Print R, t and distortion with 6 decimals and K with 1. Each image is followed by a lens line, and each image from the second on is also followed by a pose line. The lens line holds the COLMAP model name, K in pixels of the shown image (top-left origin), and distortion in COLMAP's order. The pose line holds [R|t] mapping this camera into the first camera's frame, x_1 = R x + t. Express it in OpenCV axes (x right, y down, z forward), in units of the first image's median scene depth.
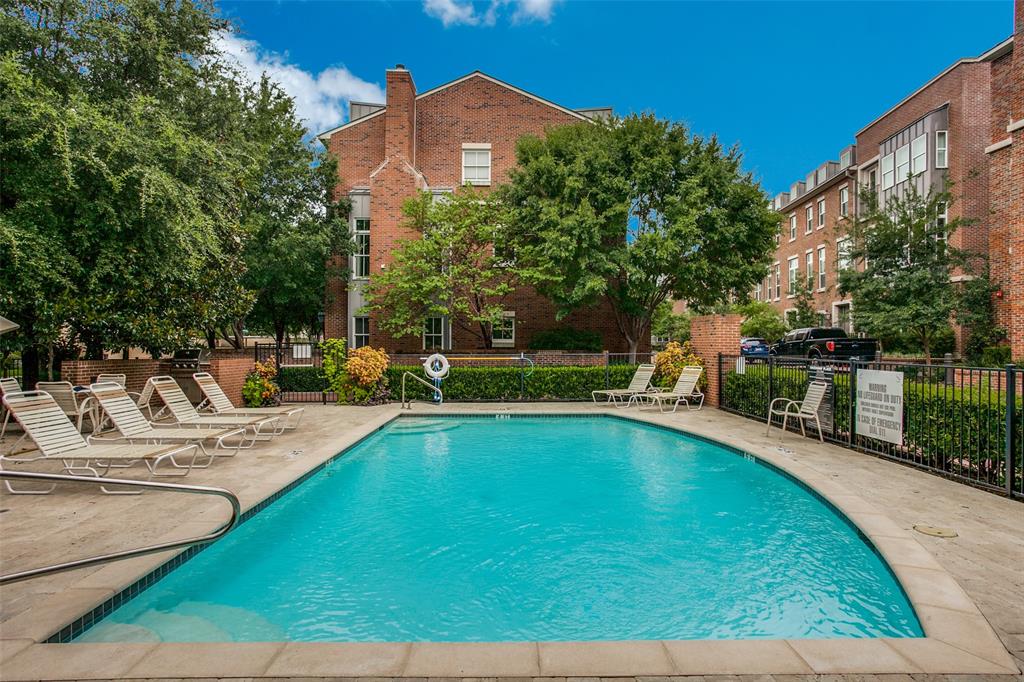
lens RADIAL K [[550.9, 0, 515.7], [0, 550.9, 338.7], [0, 0, 1]] dist [-0.000586, 0.003028]
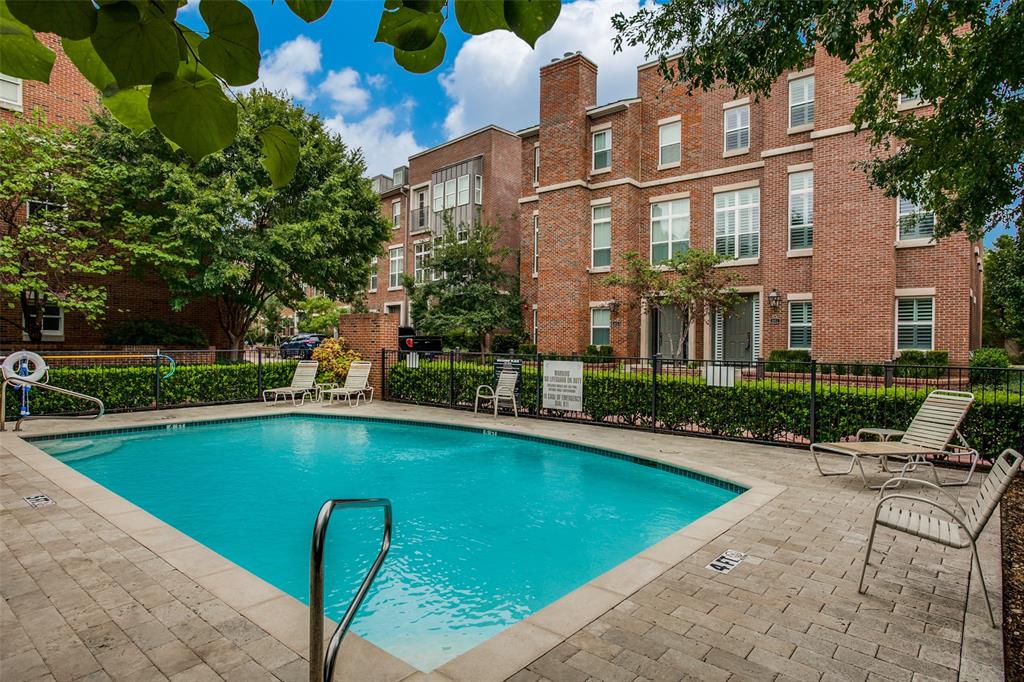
lens RADIAL K [[574.2, 0, 511.3], [0, 574.2, 345.3], [0, 0, 1]] dist [-0.003032, 0.000431]
pose [[0.680659, 0.002209, 0.732597, -0.252201], [-0.017953, 0.999745, 0.013666, -0.001142], [-0.732380, -0.022454, 0.680526, 0.040324]]
